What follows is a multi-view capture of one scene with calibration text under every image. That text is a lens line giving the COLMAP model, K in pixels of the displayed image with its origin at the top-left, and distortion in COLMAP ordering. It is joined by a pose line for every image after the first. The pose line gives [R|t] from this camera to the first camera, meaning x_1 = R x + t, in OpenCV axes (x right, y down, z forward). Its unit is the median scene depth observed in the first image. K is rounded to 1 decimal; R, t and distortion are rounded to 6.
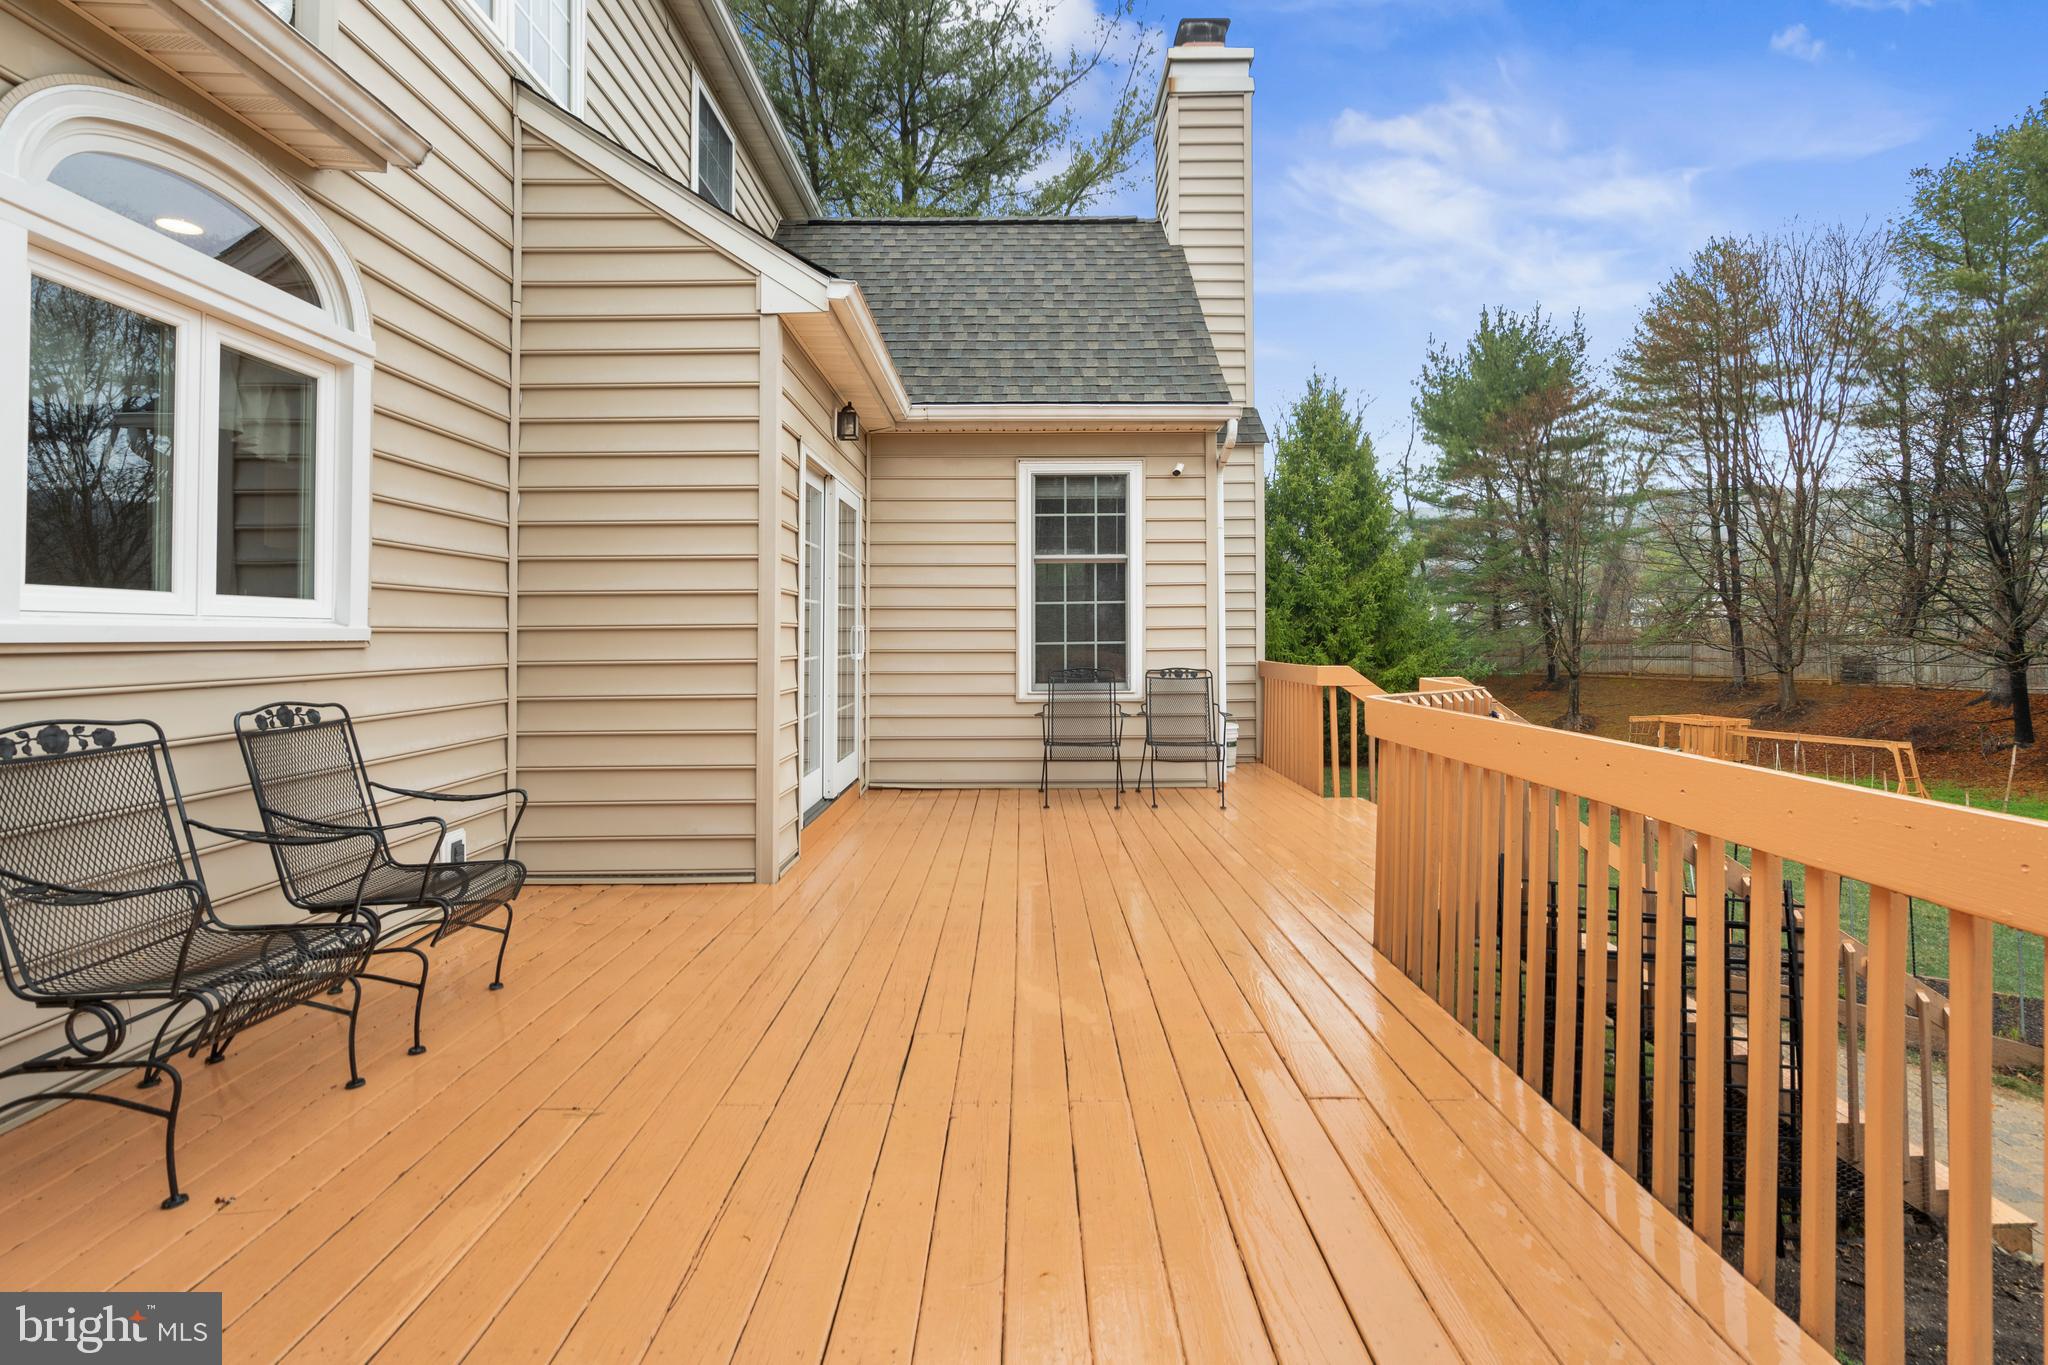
lens RADIAL K [[959.0, 0, 1022.2], [0, 959.0, 636.4], [0, 0, 1]] dist [-0.000137, 0.001265]
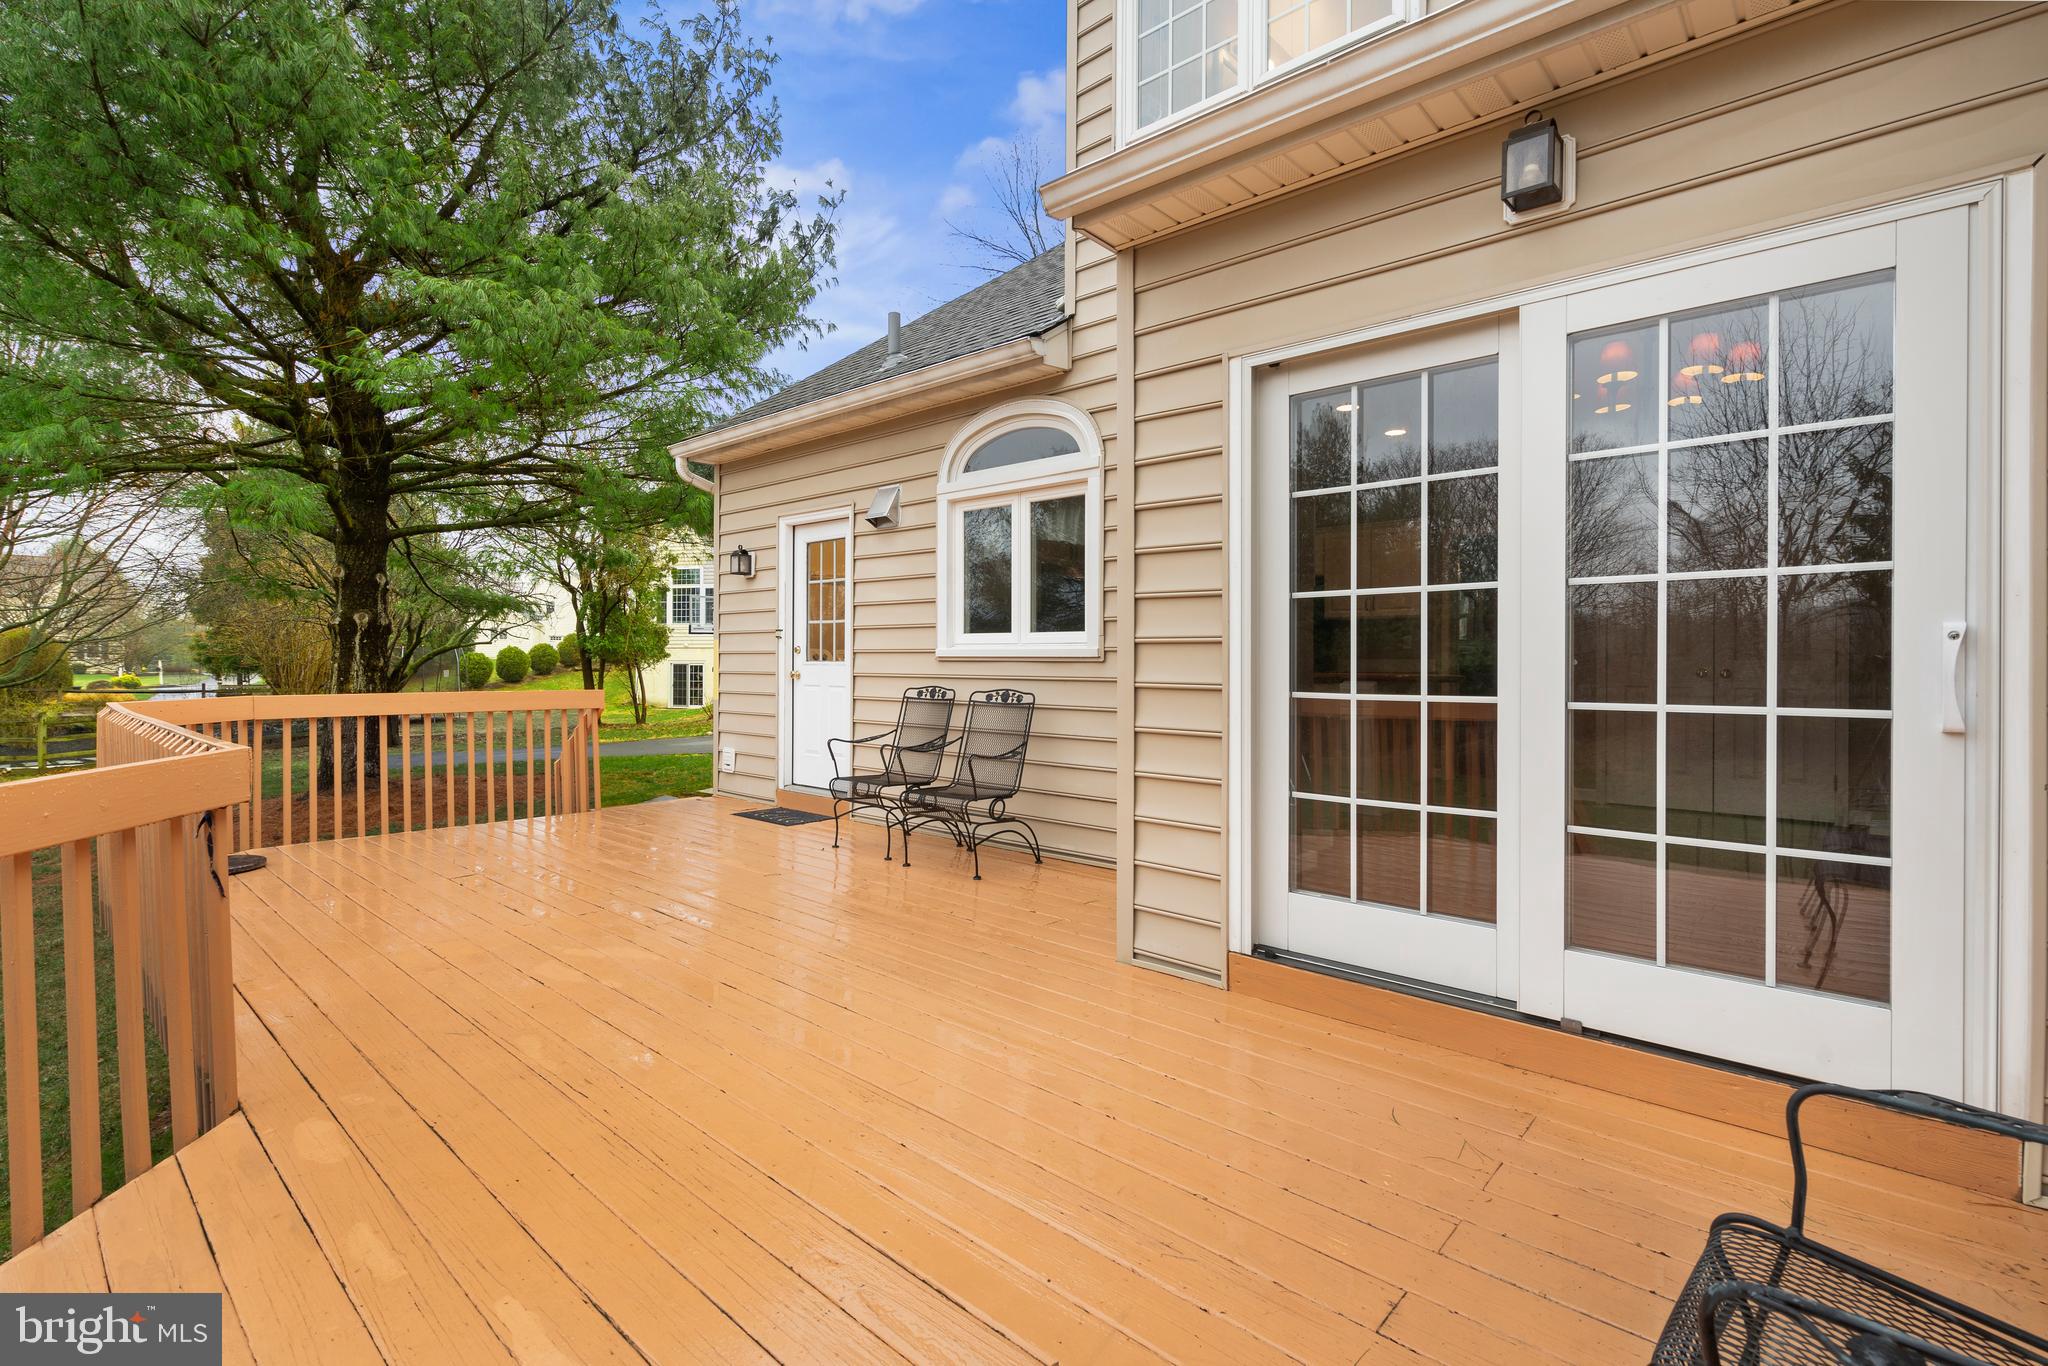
lens RADIAL K [[959.0, 0, 1022.2], [0, 959.0, 636.9], [0, 0, 1]] dist [-0.000137, 0.001265]
pose [[-0.674368, 0.003522, -0.738387, 0.094078], [0.006421, 0.999979, -0.001094, -0.004968], [0.738368, -0.005479, -0.674376, 0.353588]]
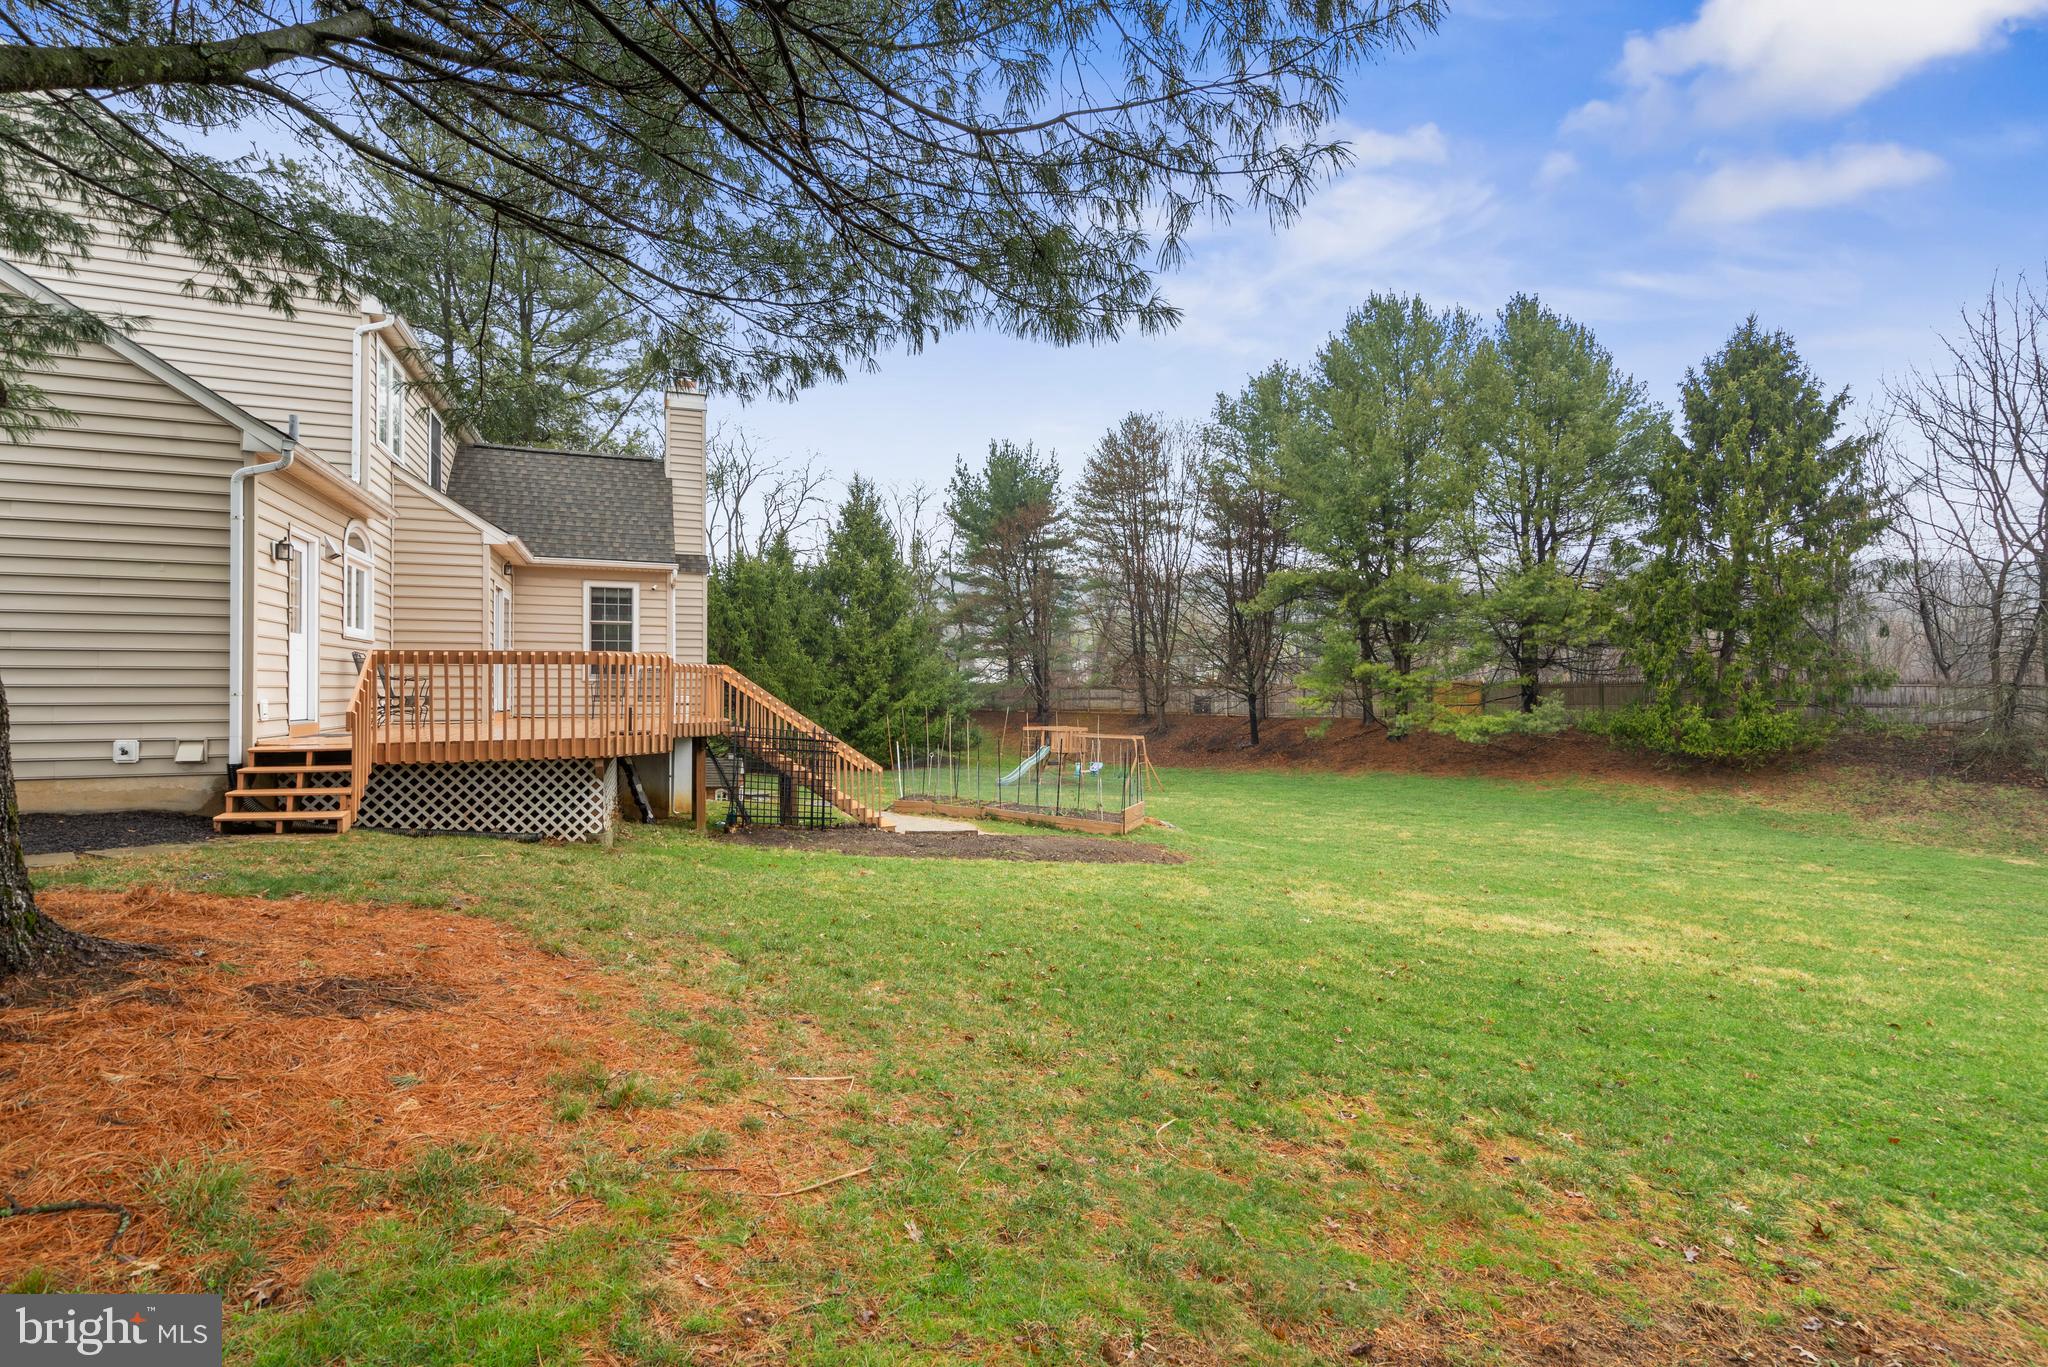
lens RADIAL K [[971.4, 0, 1018.7], [0, 971.4, 700.5], [0, 0, 1]] dist [0.019713, 0.000262]
pose [[0.934574, 0.005537, 0.355727, 0.055926], [-0.008310, 0.999946, 0.006268, 0.035146], [-0.355673, -0.008814, 0.934569, -0.634630]]
